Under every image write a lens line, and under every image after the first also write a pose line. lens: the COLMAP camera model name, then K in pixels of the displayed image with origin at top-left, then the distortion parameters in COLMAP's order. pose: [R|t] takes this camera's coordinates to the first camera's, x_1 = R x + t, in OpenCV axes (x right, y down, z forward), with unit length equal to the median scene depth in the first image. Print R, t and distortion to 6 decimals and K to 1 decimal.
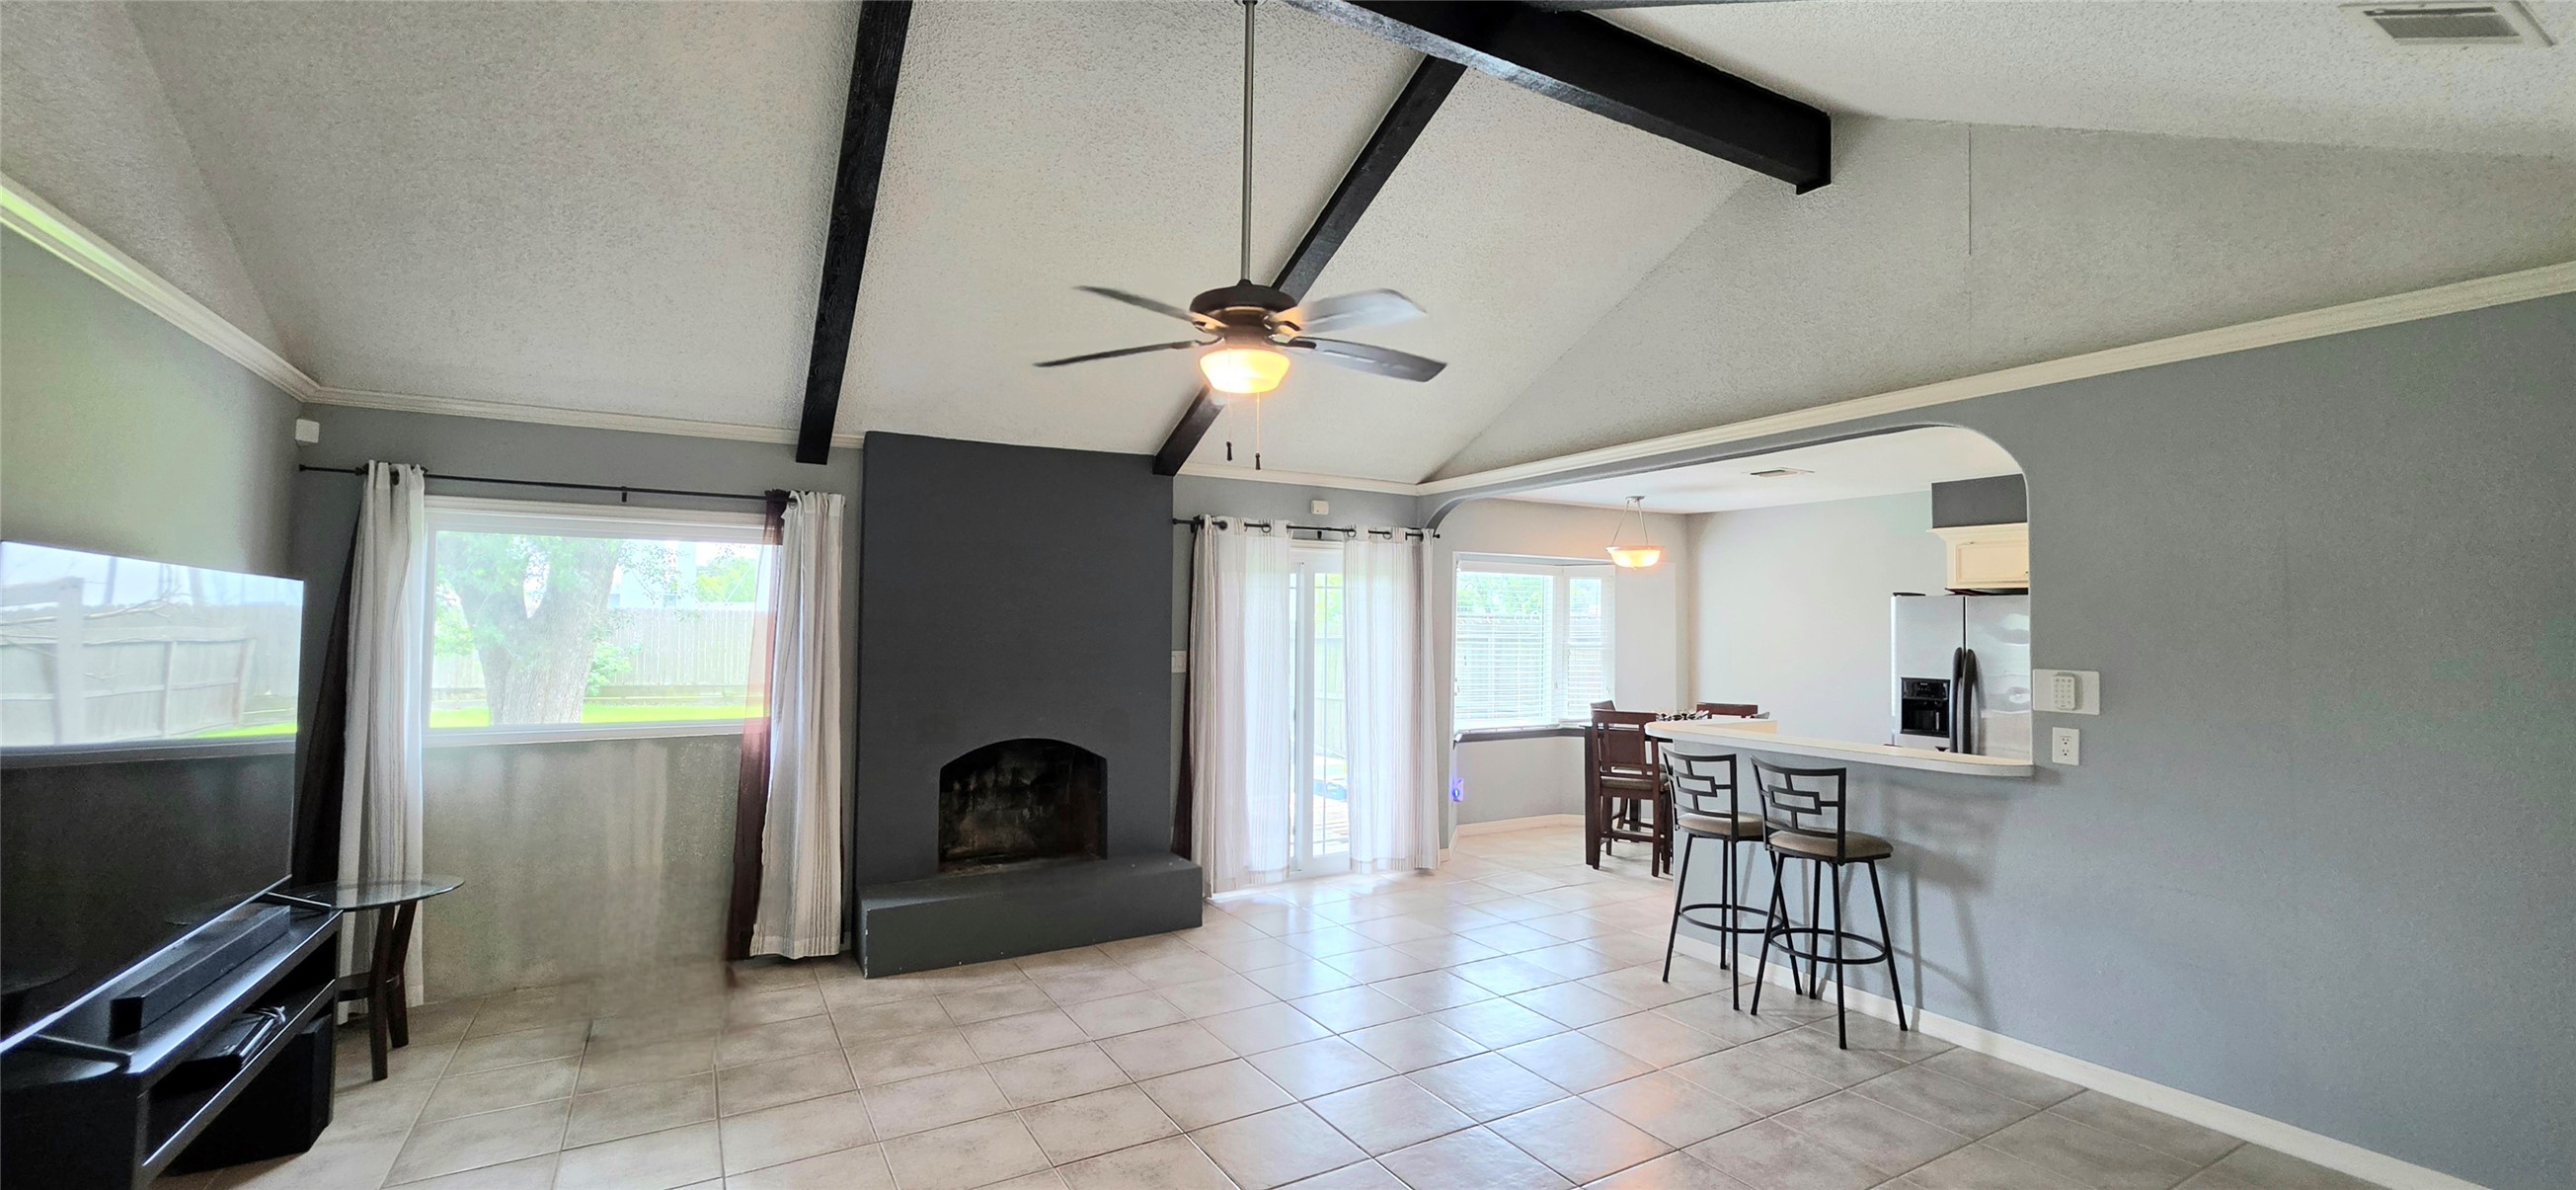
lens RADIAL K [[1027.0, 0, 1289.7], [0, 1027.0, 588.4], [0, 0, 1]] dist [-0.001730, -0.000121]
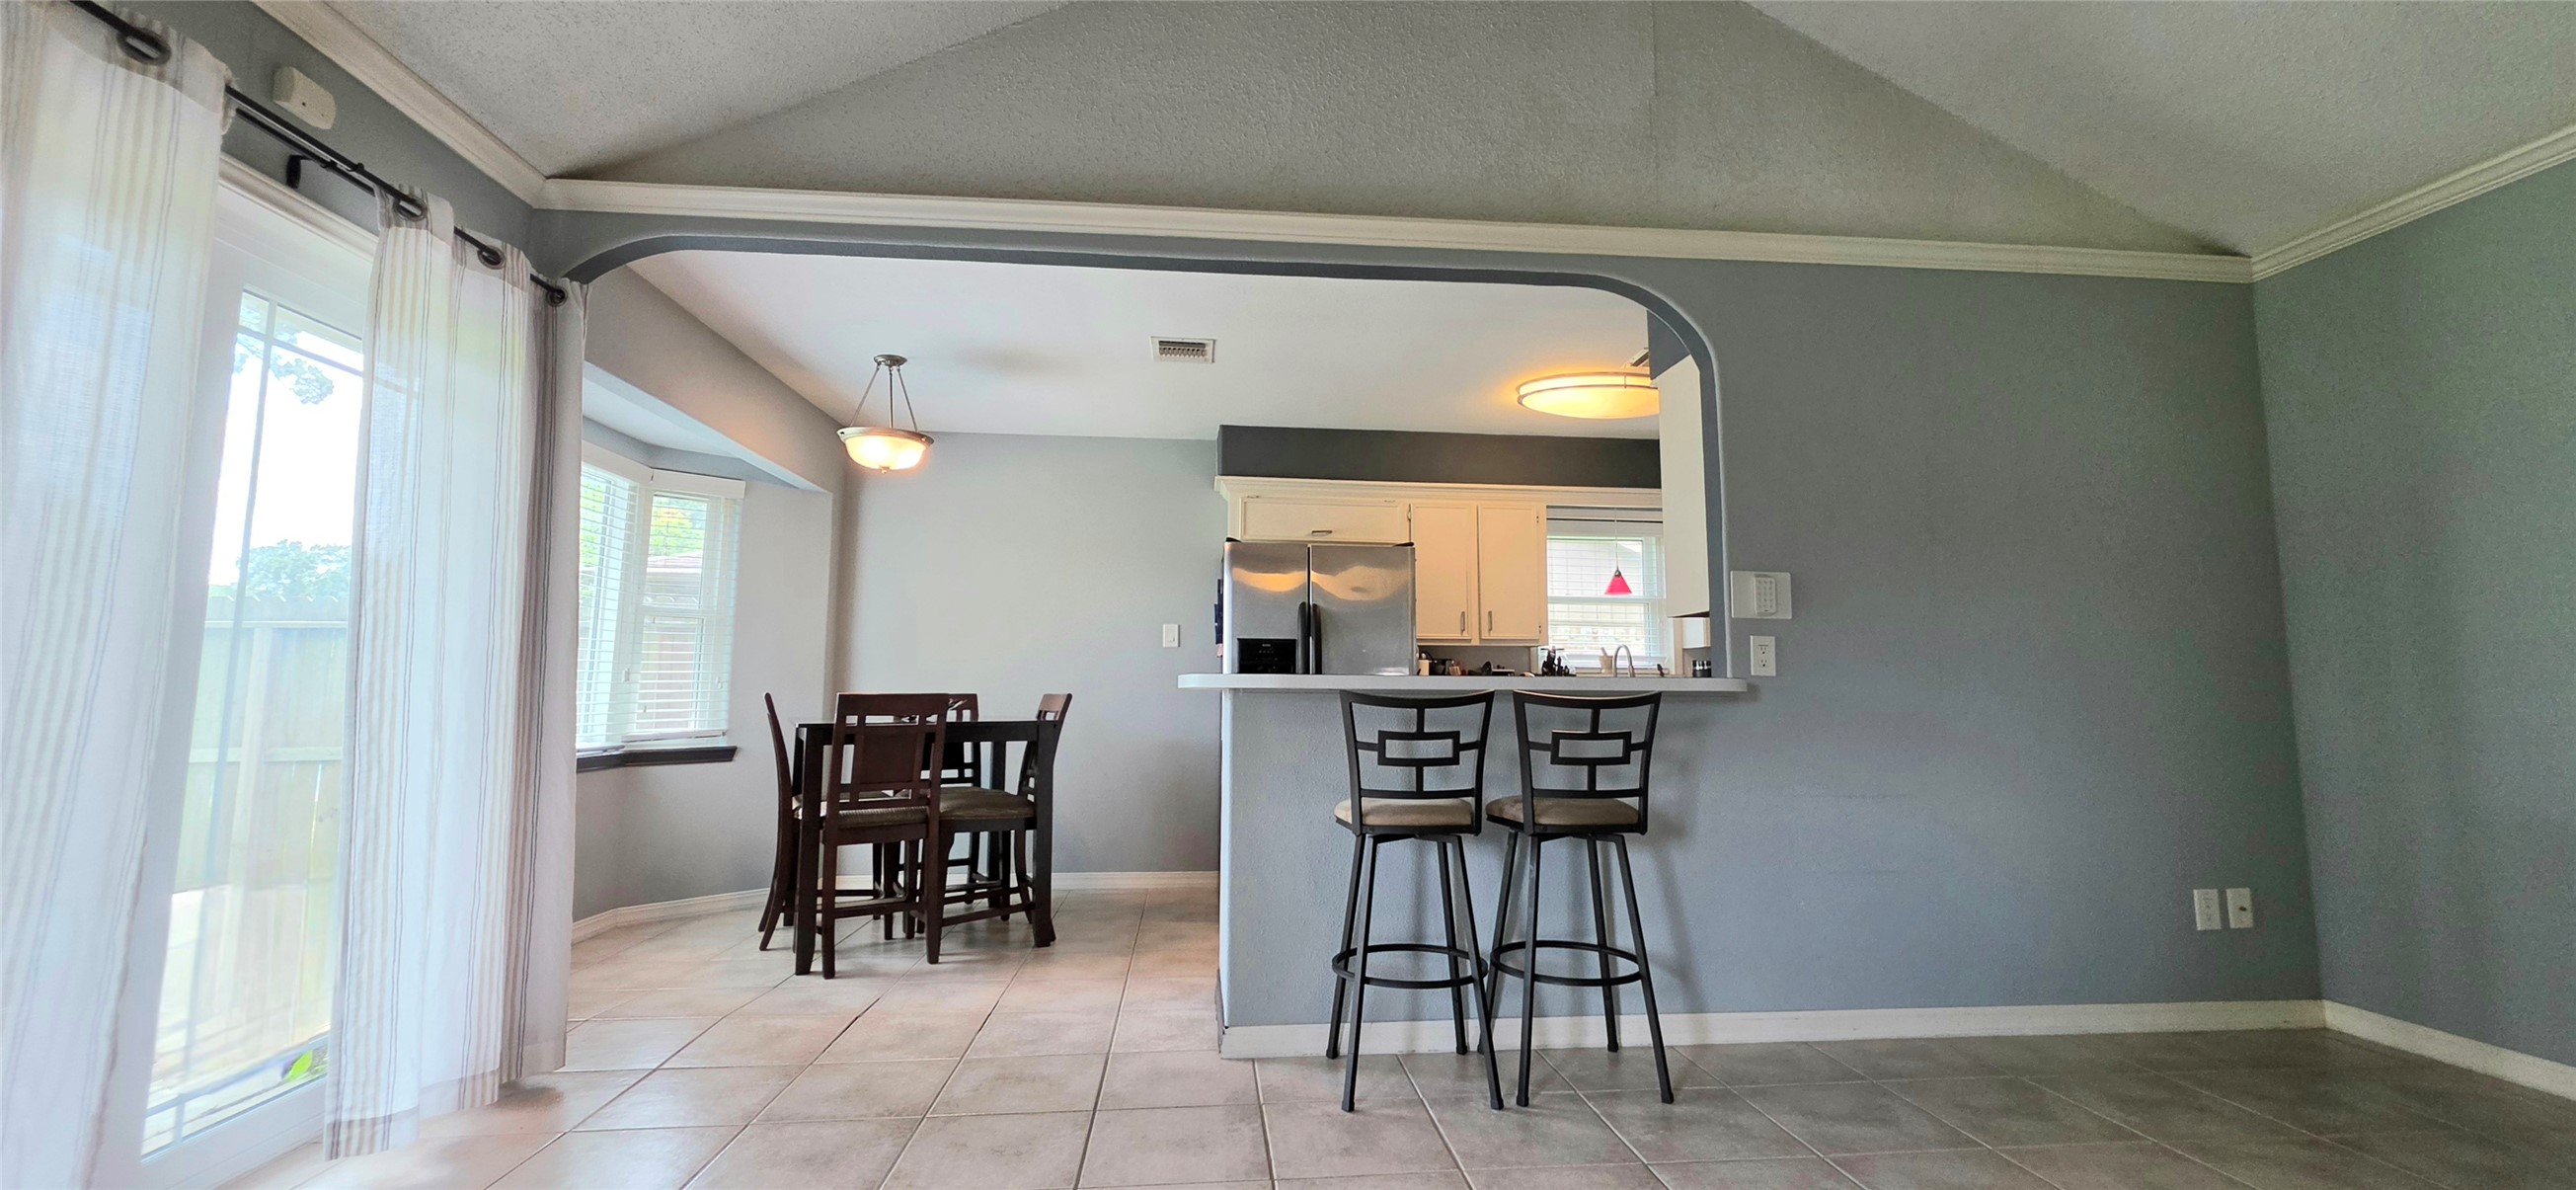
lens RADIAL K [[1027.0, 0, 1289.7], [0, 1027.0, 588.4], [0, 0, 1]] dist [-0.001730, -0.000121]
pose [[0.424574, 0.086360, 0.901265, -0.144039], [-0.034981, 0.996262, -0.078984, 0.114576], [-0.904717, 0.002007, 0.426008, 0.631404]]
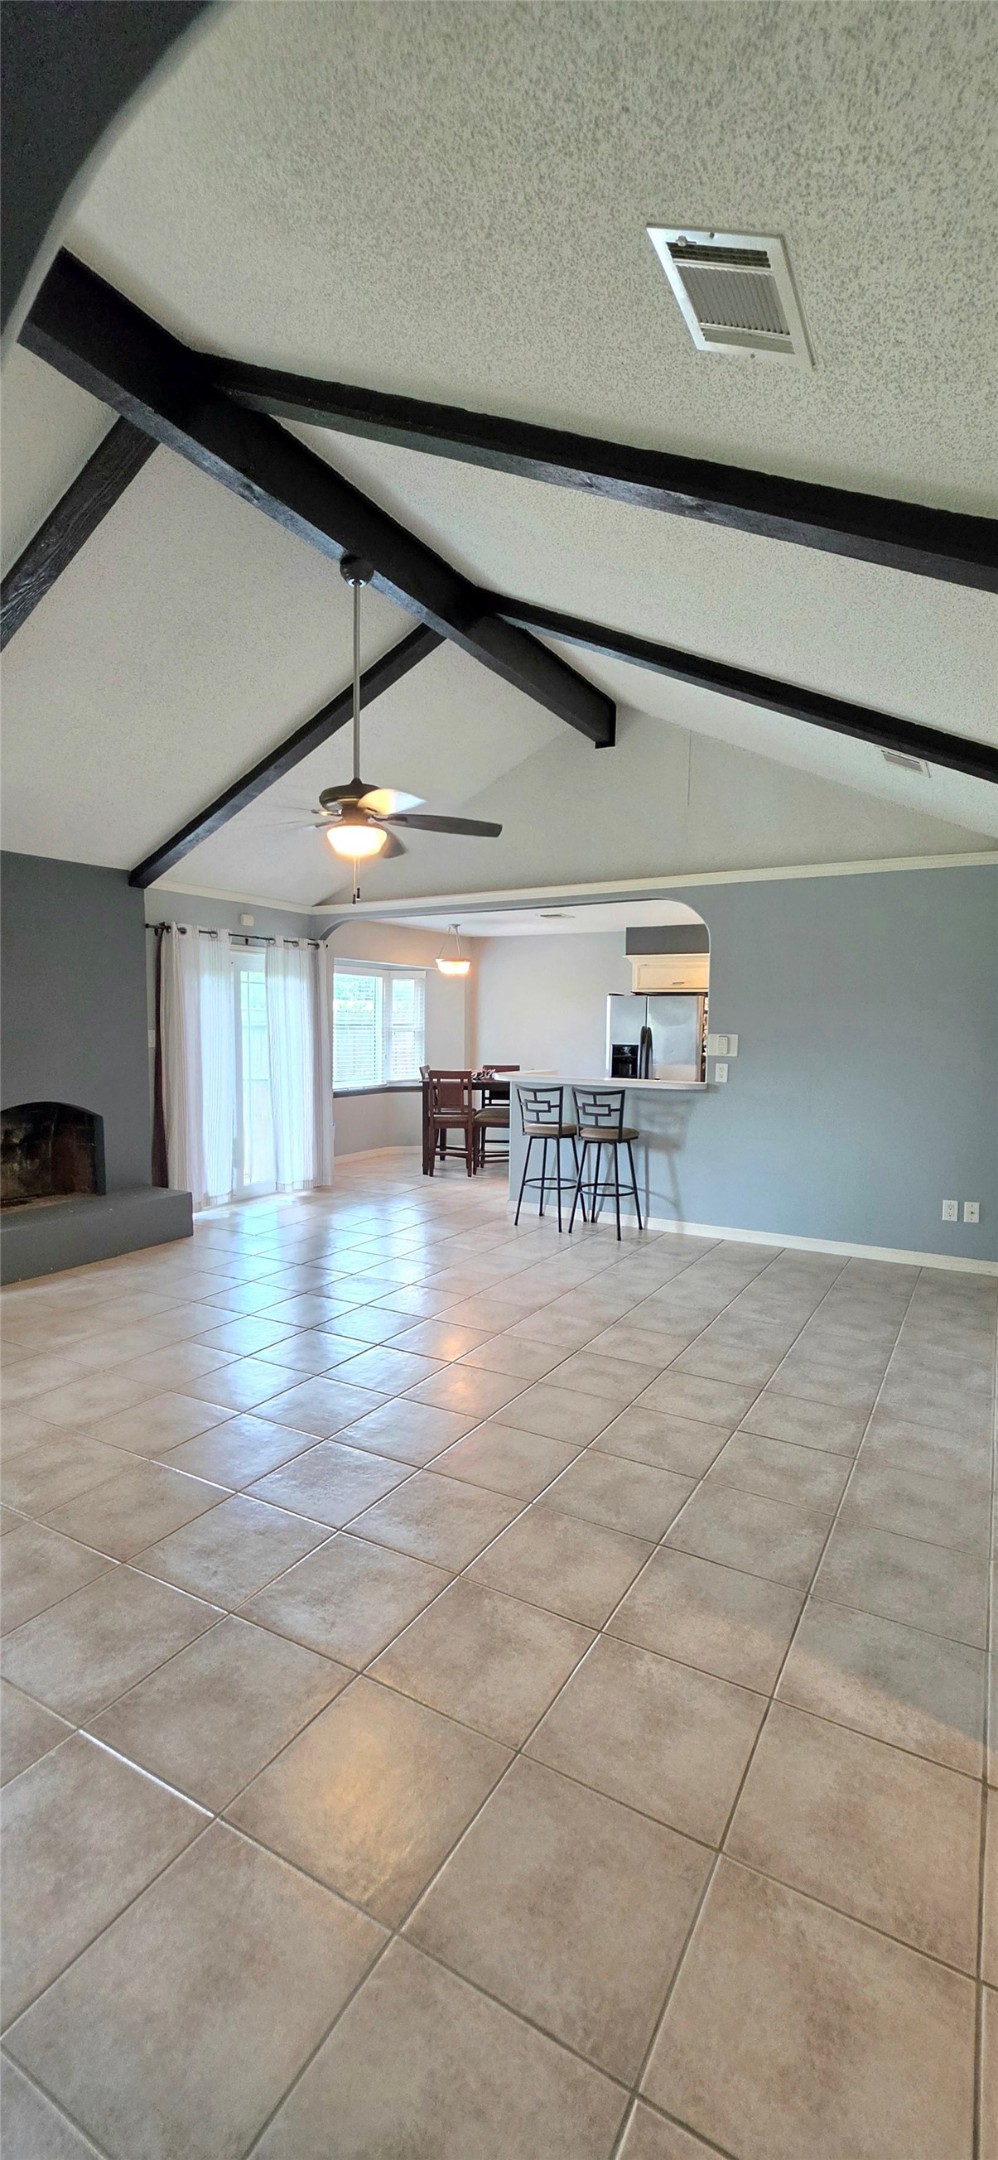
lens RADIAL K [[862.4, 0, 498.8], [0, 862.4, 1086.6], [0, 0, 1]] dist [-0.000593, 0.000066]
pose [[0.868865, -0.035455, 0.493779, -0.273675], [-0.021224, 0.993847, 0.108709, 0.005865], [-0.494595, -0.104934, 0.862766, -0.137306]]
